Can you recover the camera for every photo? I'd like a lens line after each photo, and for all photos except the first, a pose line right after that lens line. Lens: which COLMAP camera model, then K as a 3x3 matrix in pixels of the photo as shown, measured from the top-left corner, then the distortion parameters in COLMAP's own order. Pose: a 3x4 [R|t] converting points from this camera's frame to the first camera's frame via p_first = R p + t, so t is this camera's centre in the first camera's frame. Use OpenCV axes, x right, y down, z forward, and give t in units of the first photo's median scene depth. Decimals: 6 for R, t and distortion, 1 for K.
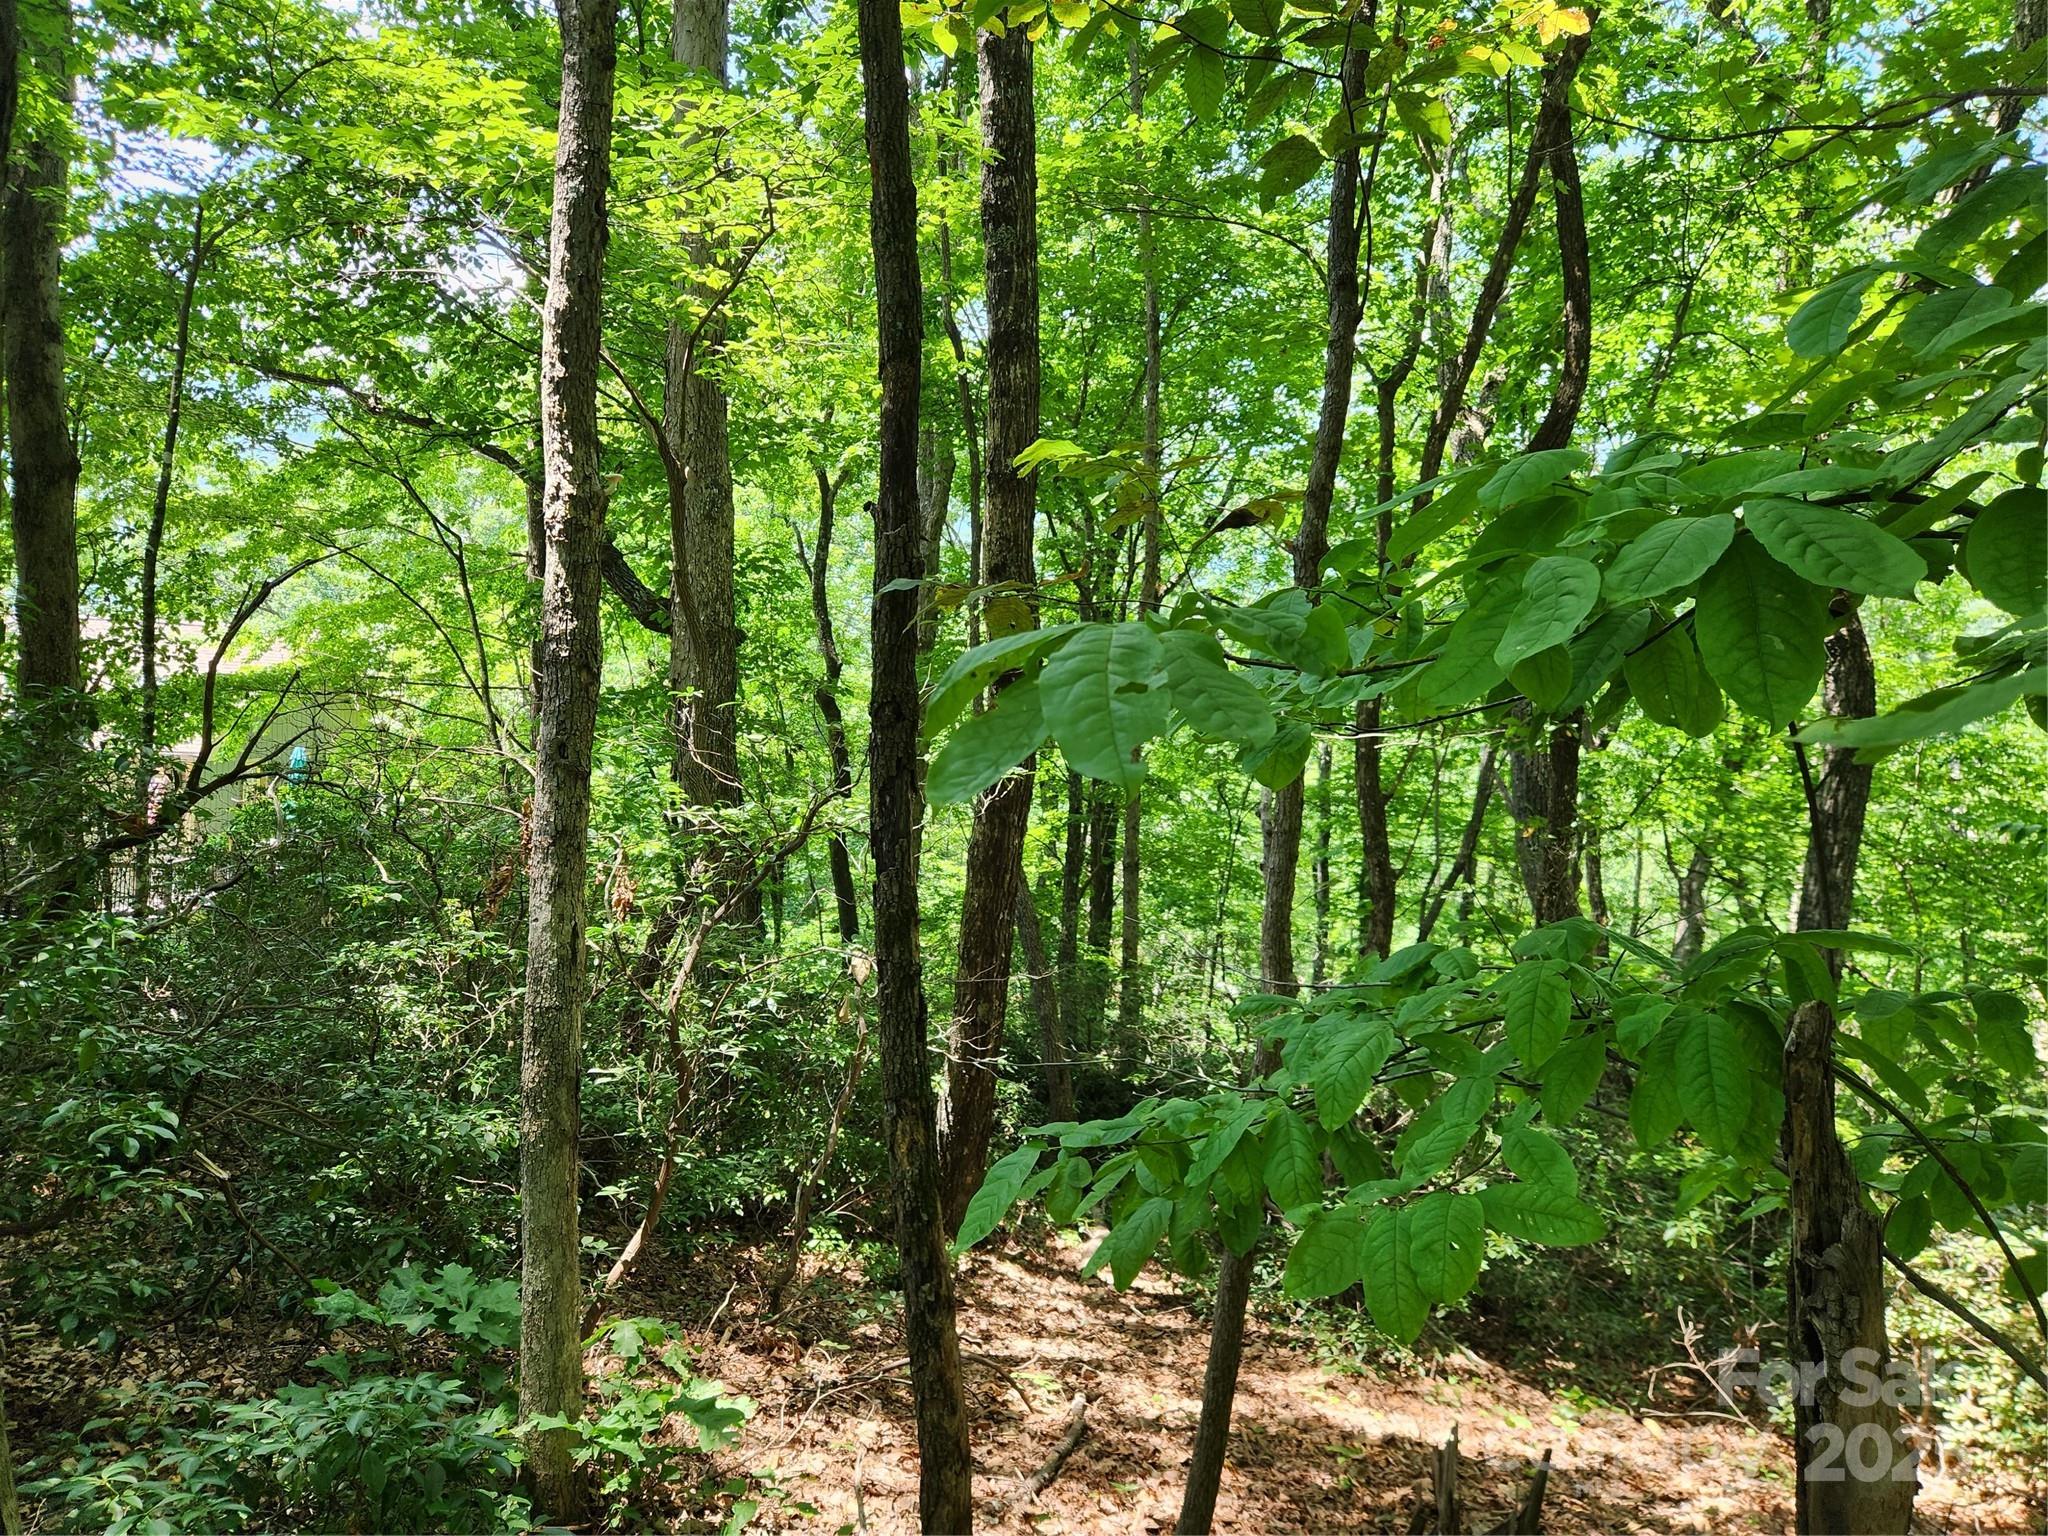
lens RADIAL K [[1367.7, 0, 1023.0], [0, 1367.7, 796.3], [0, 0, 1]] dist [0.072169, -0.060793]
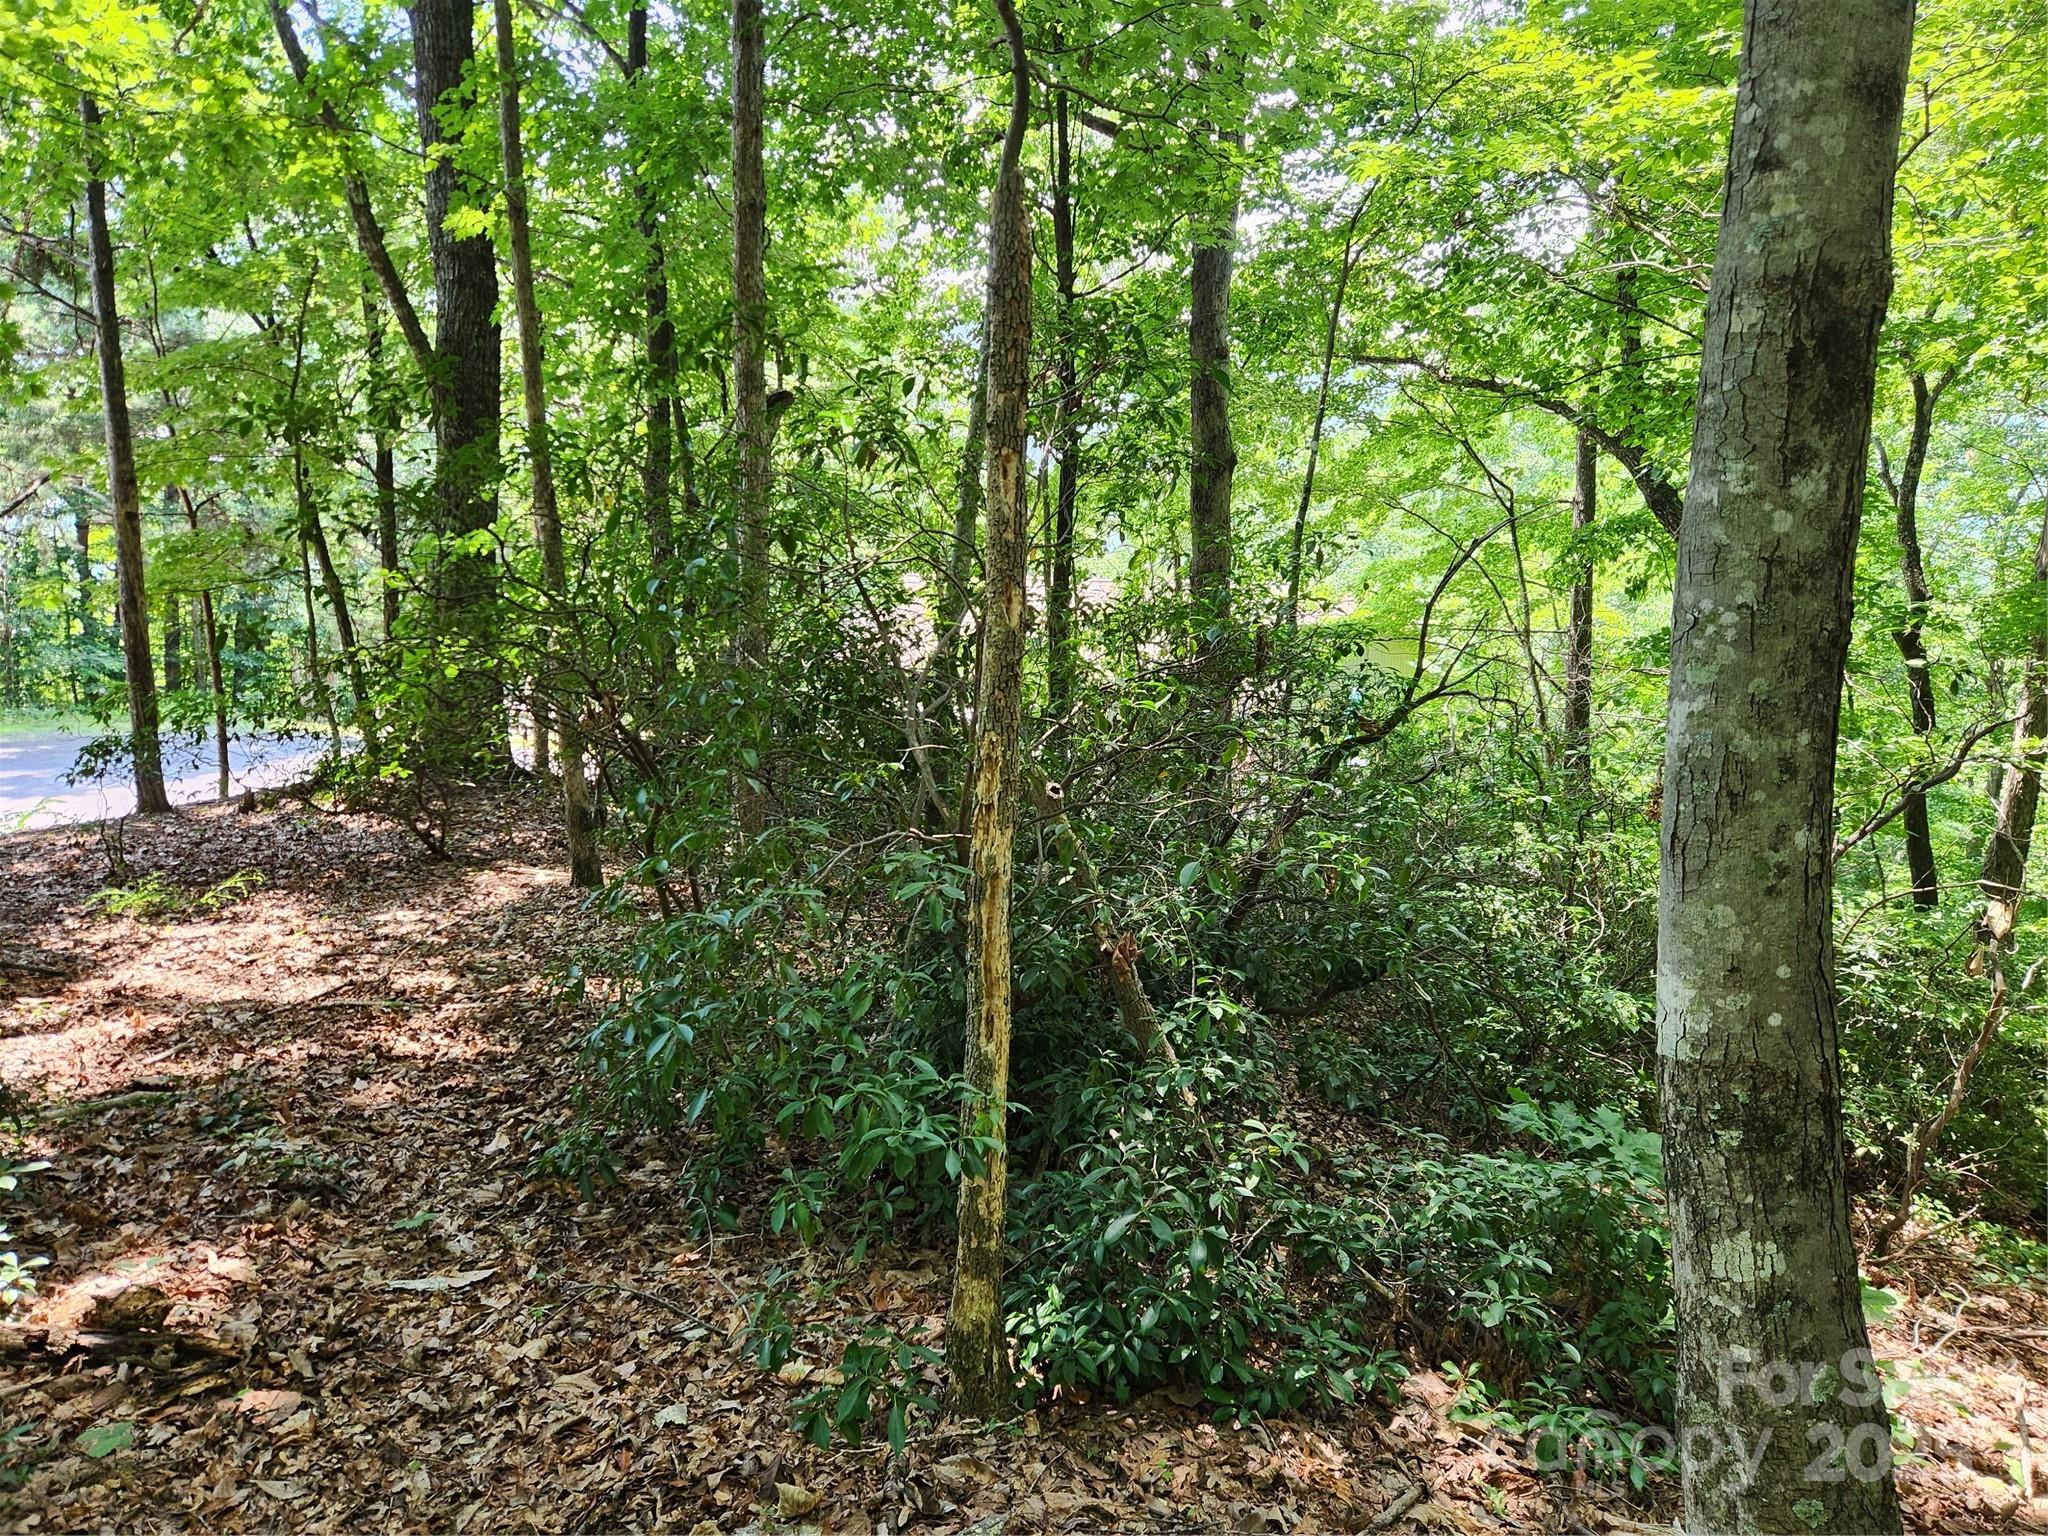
lens RADIAL K [[1367.7, 0, 1041.8], [0, 1367.7, 765.1], [0, 0, 1]] dist [0.072169, -0.060793]
pose [[0.775332, 0.046047, -0.629872, -0.024347], [-0.036010, 0.998939, 0.028702, 0.013998], [0.630526, 0.000428, 0.776168, -0.105440]]
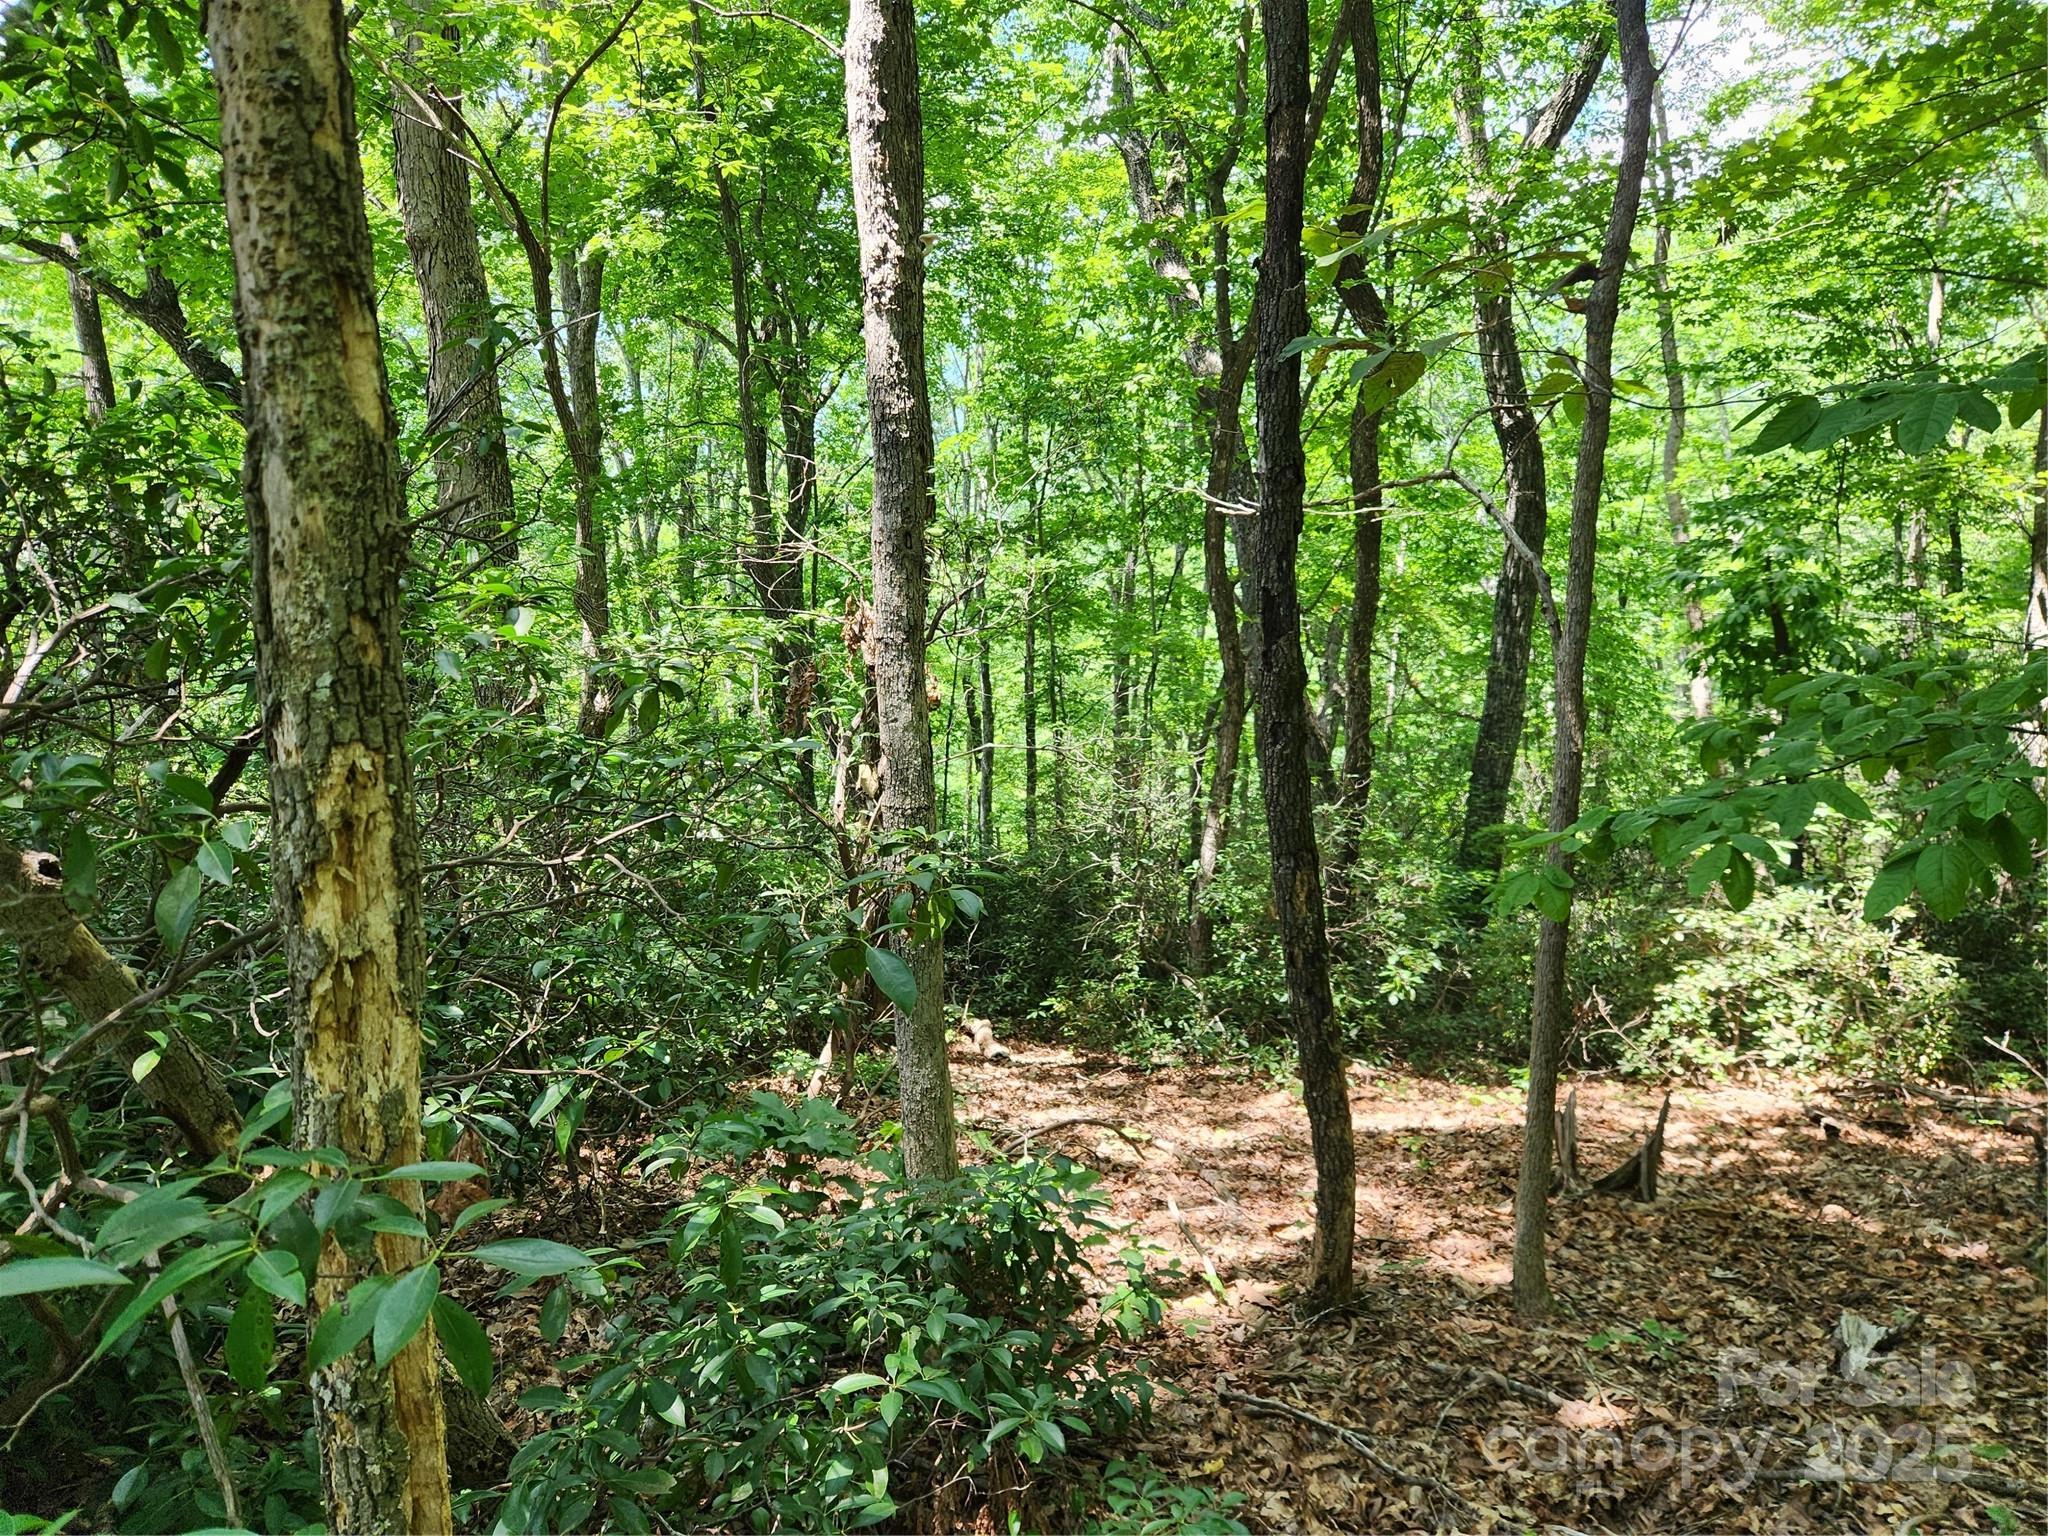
lens RADIAL K [[1367.7, 0, 1027.1], [0, 1367.7, 773.8], [0, 0, 1]] dist [0.072169, -0.060793]
pose [[0.951245, -0.104159, 0.290317, -0.237831], [0.071813, 0.990179, 0.119952, 0.007977], [-0.299960, -0.093255, 0.949383, 0.029783]]
